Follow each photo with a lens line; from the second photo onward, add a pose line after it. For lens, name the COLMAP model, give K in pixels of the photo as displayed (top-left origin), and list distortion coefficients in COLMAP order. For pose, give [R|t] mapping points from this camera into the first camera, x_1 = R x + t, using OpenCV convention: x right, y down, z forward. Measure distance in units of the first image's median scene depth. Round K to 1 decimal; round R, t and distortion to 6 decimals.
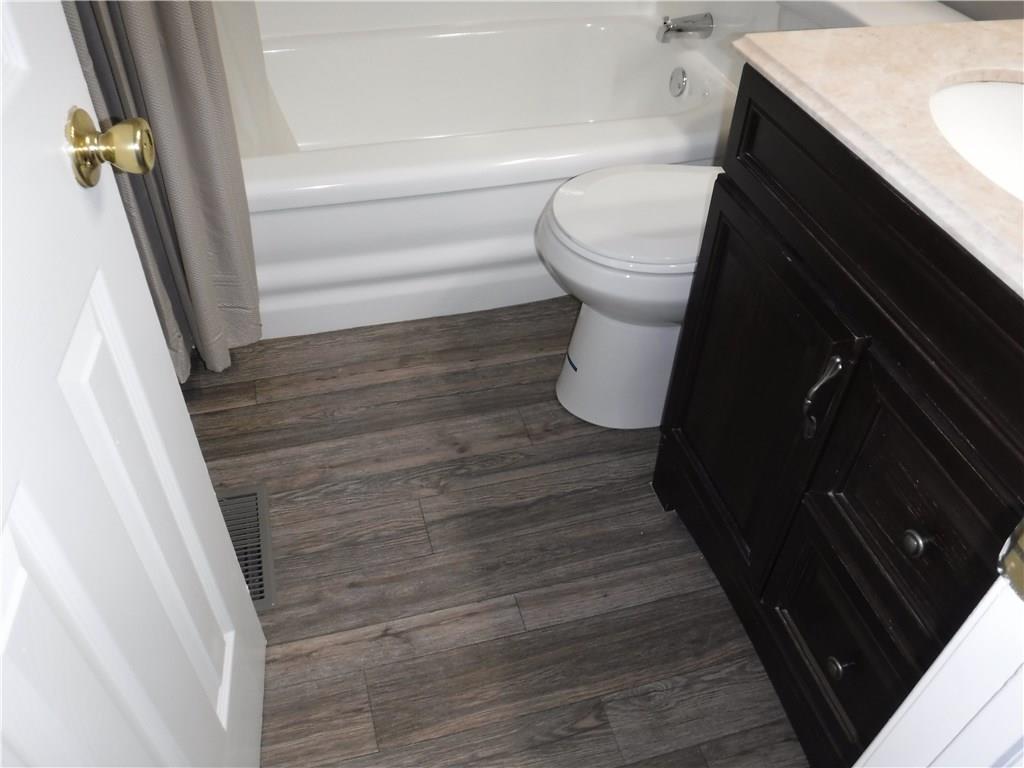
lens RADIAL K [[837.3, 0, 505.5], [0, 837.3, 391.1], [0, 0, 1]] dist [-0.091554, 0.043791]
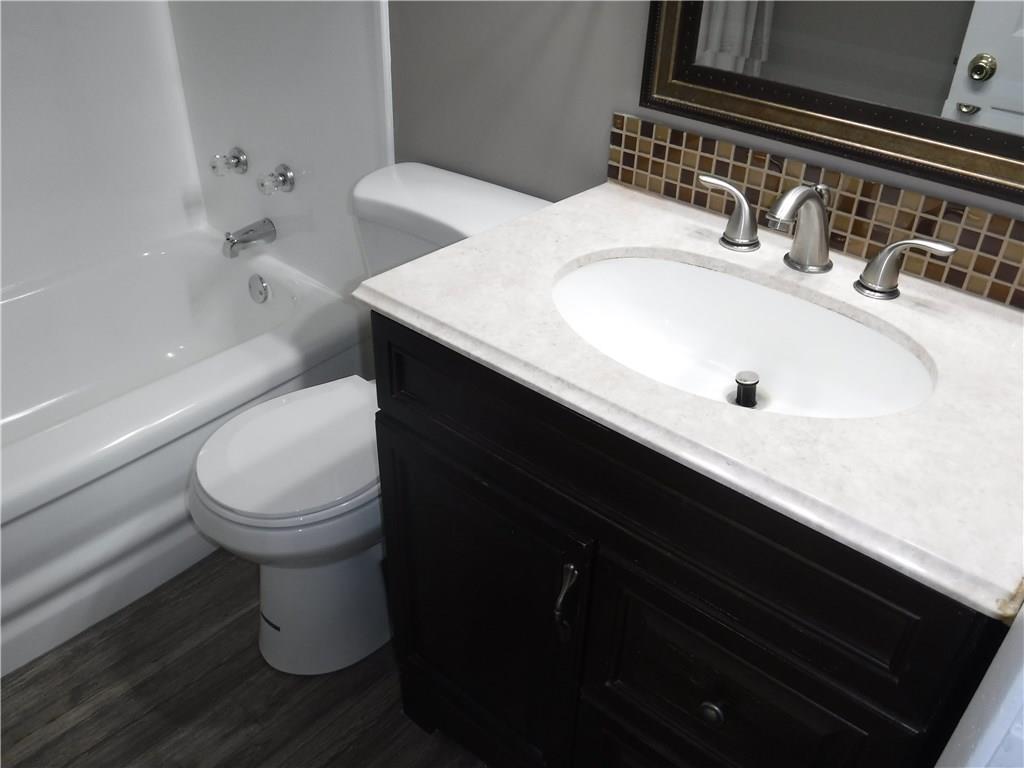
lens RADIAL K [[837.3, 0, 505.5], [0, 837.3, 391.1], [0, 0, 1]] dist [-0.091554, 0.043791]
pose [[0.838746, -0.307788, 0.449189, -0.046883], [0.375181, 0.924522, -0.067065, -0.157518], [-0.394644, 0.224778, 0.890916, 0.055618]]
